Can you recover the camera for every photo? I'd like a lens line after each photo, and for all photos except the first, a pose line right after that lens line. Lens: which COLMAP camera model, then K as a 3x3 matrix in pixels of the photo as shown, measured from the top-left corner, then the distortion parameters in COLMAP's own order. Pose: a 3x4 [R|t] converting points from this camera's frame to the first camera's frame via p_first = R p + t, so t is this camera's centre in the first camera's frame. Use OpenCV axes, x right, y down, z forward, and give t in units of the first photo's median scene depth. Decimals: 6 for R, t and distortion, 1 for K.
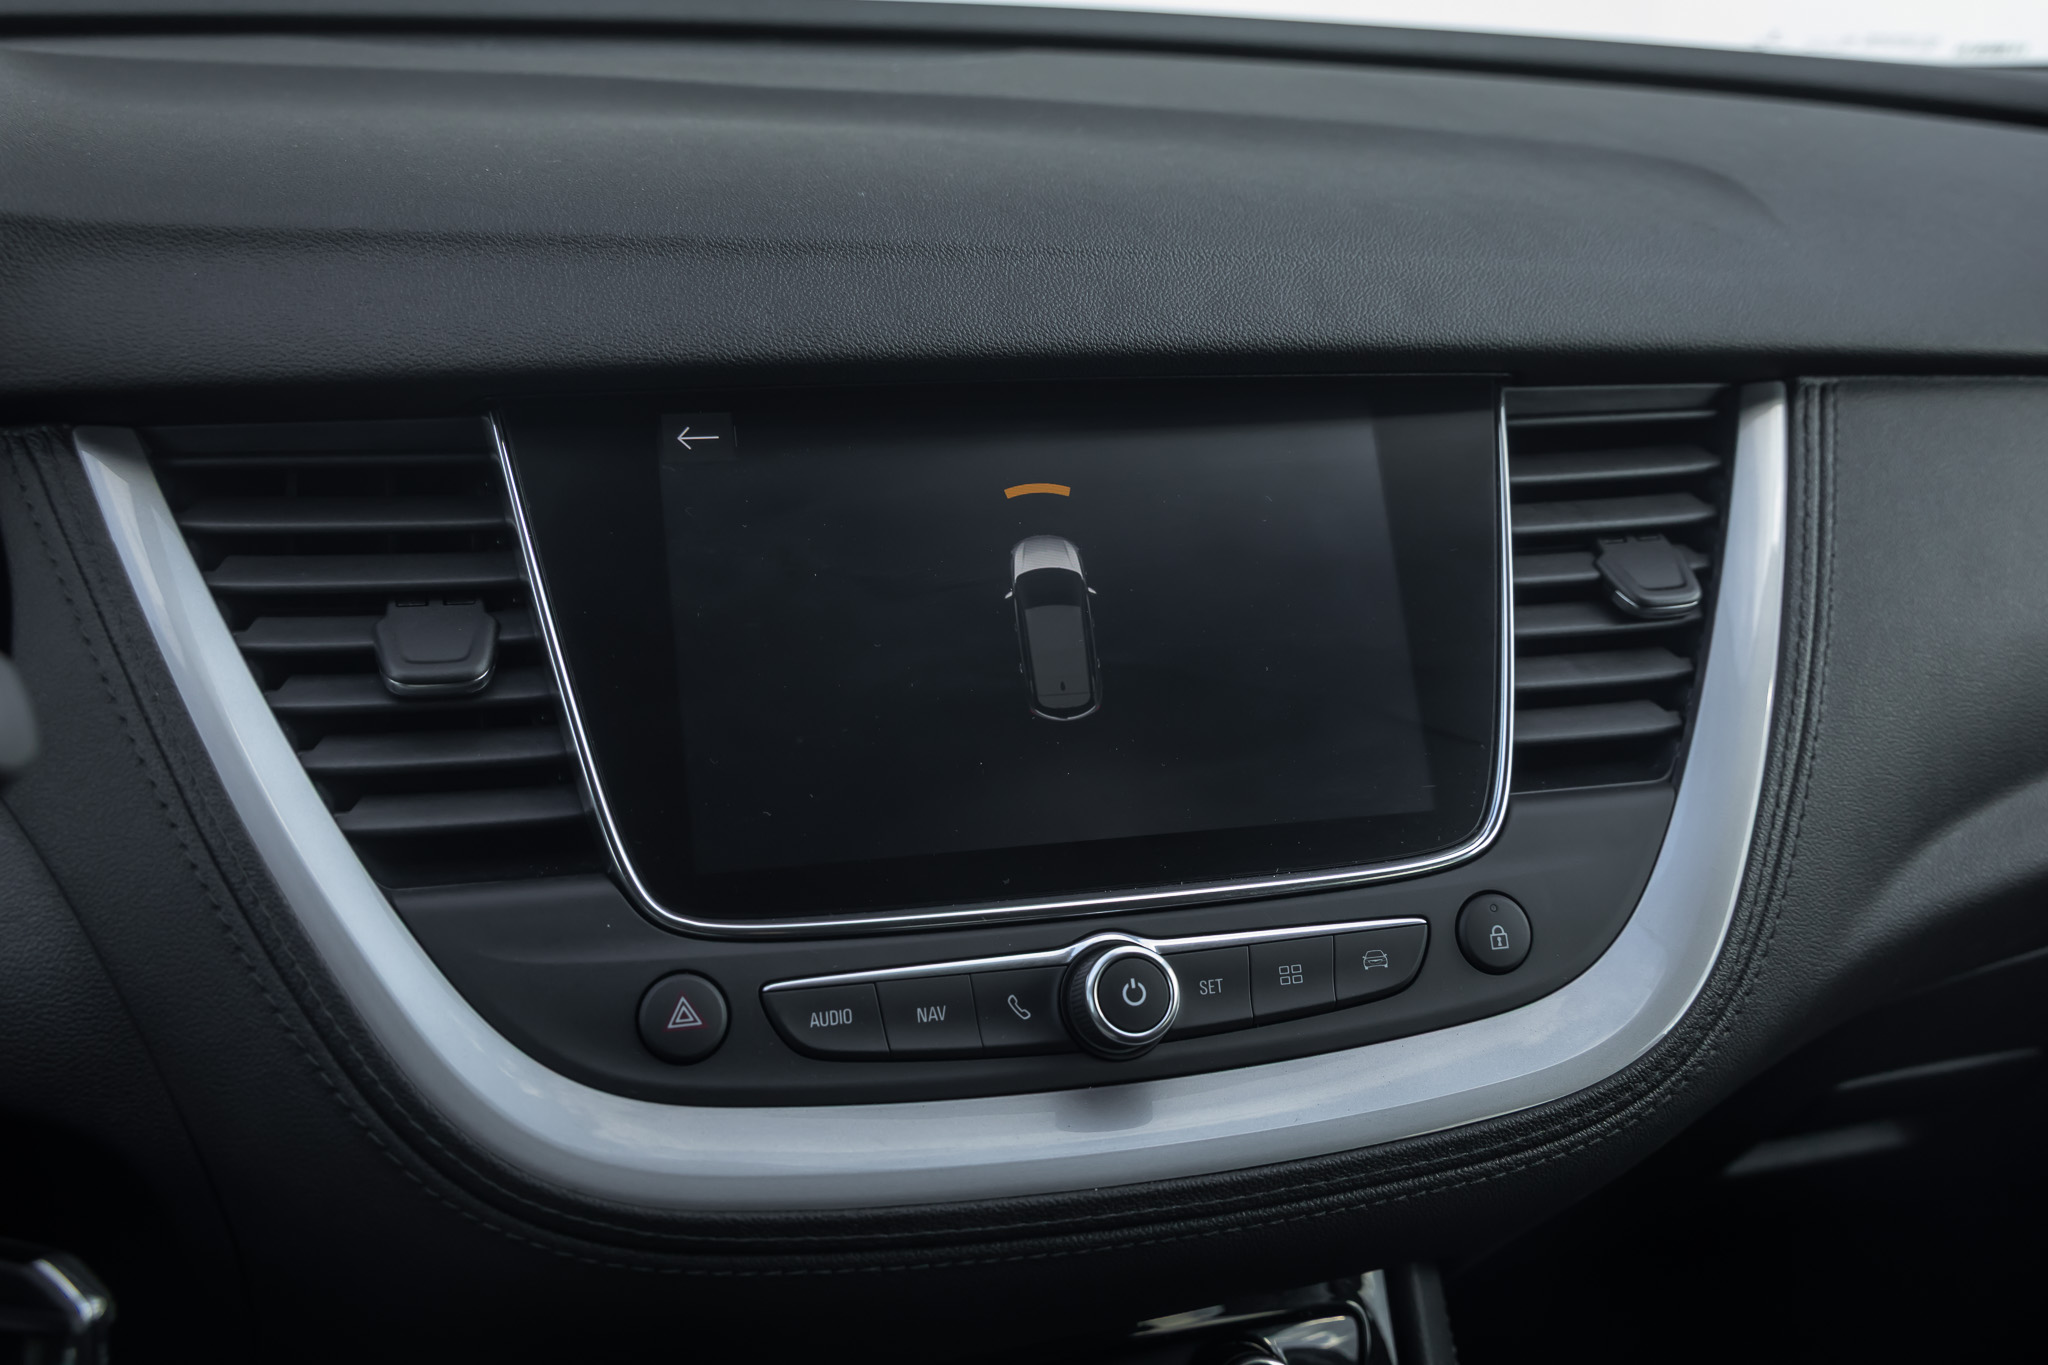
lens RADIAL K [[2088.6, 0, 1024.0], [0, 2088.6, 682.5], [0, 0, 1]] dist [-0.019054, 0.002129]
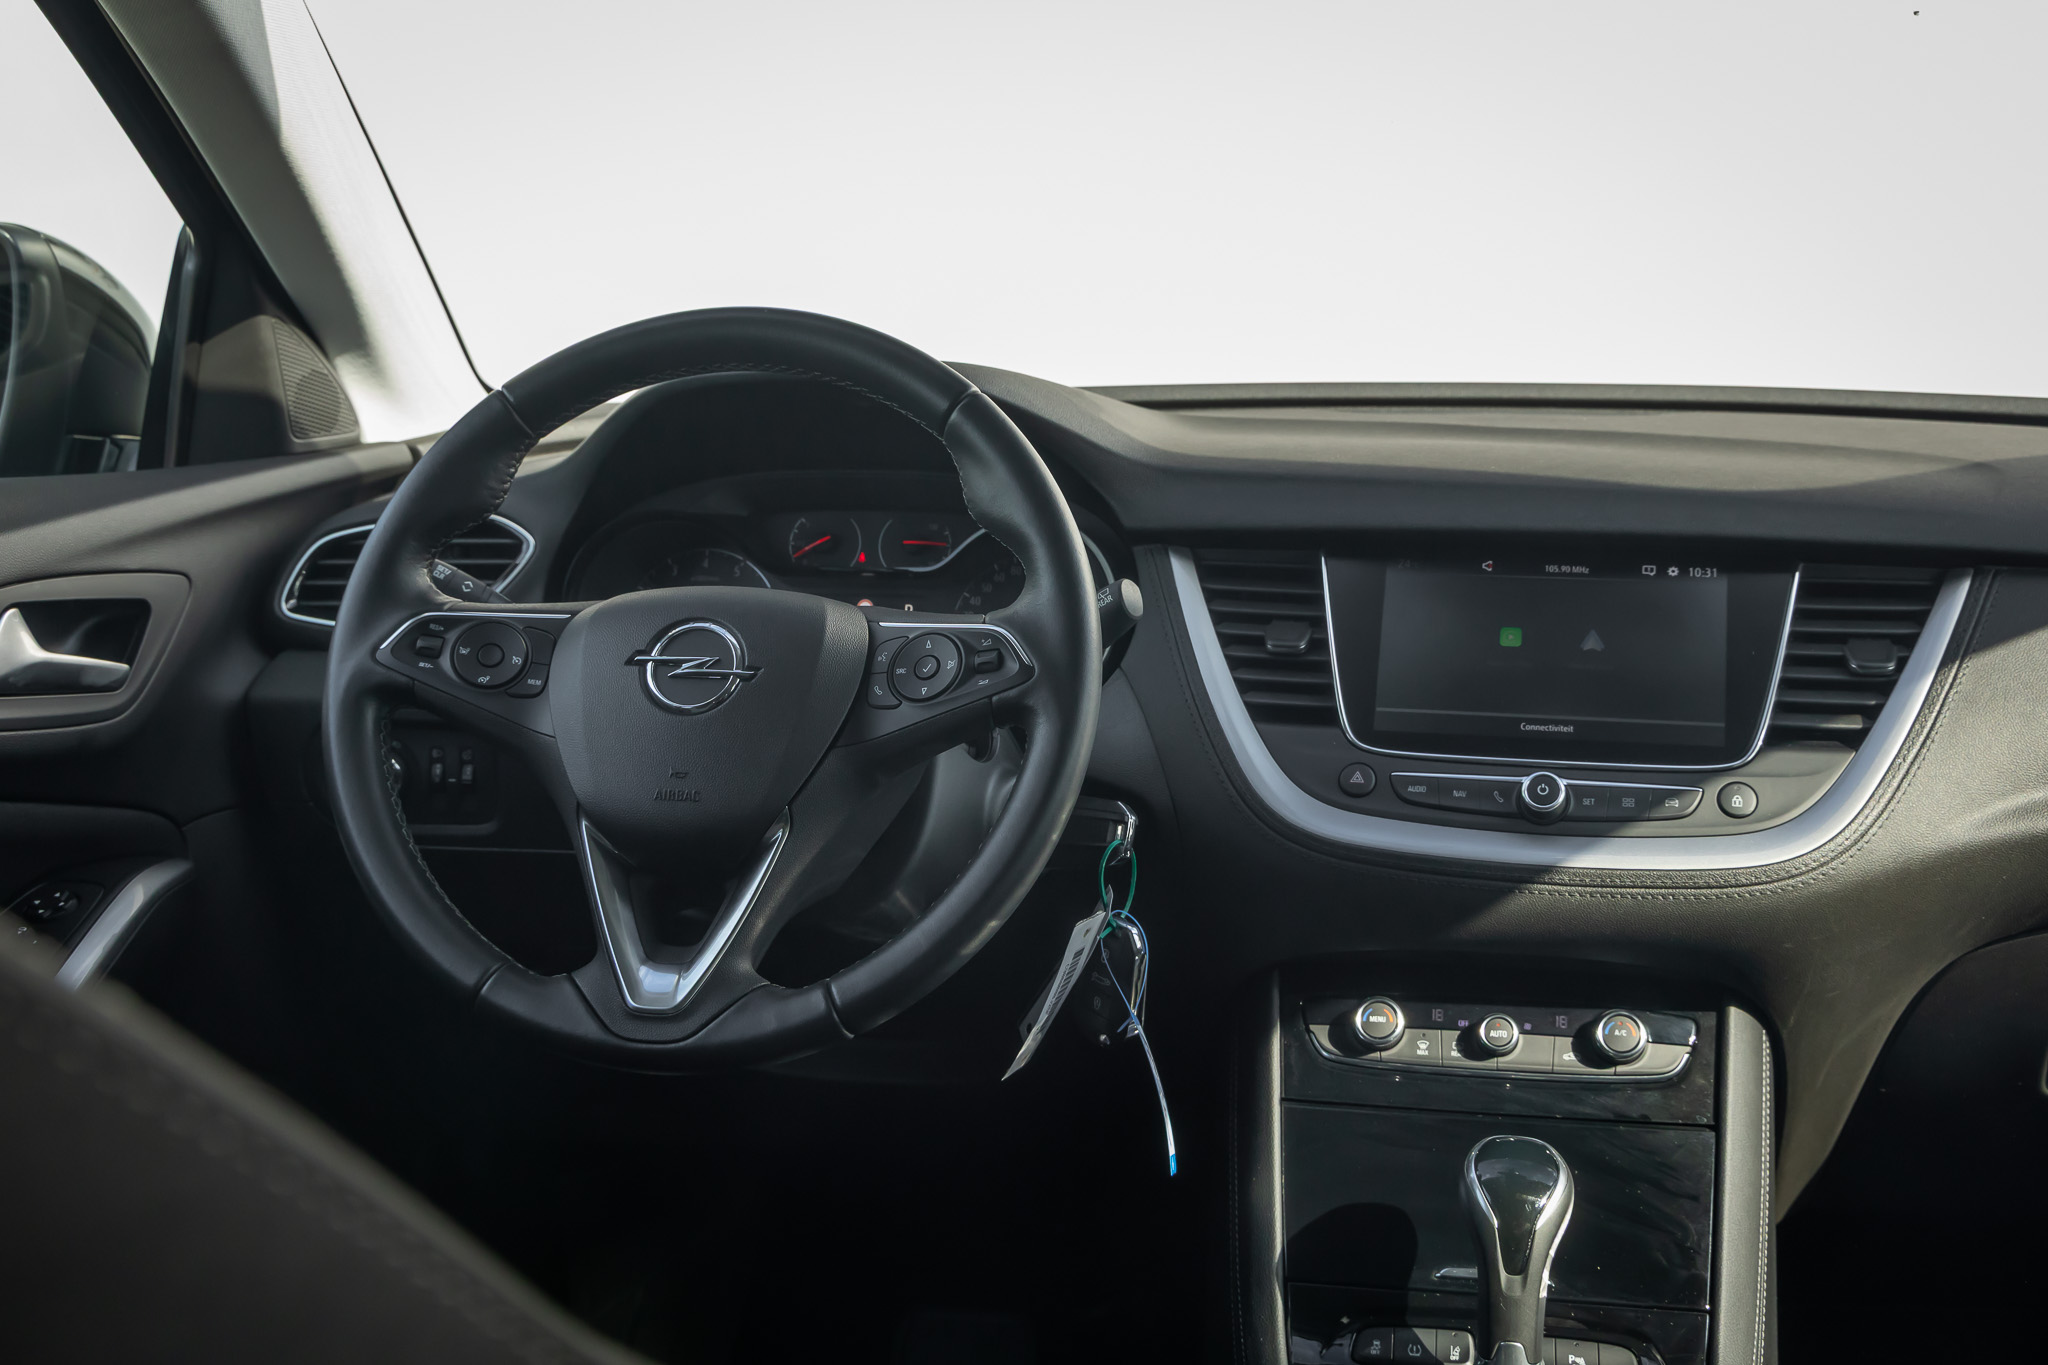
lens RADIAL K [[2230.1, 0, 1032.3], [0, 2230.1, 673.7], [0, 0, 1]] dist [-0.019401, 0.018191]
pose [[0.866857, 0.049639, -0.496079, 0.784593], [-0.138320, 0.979915, -0.143650, 0.454702], [0.478984, 0.193141, 0.856312, -1.437224]]
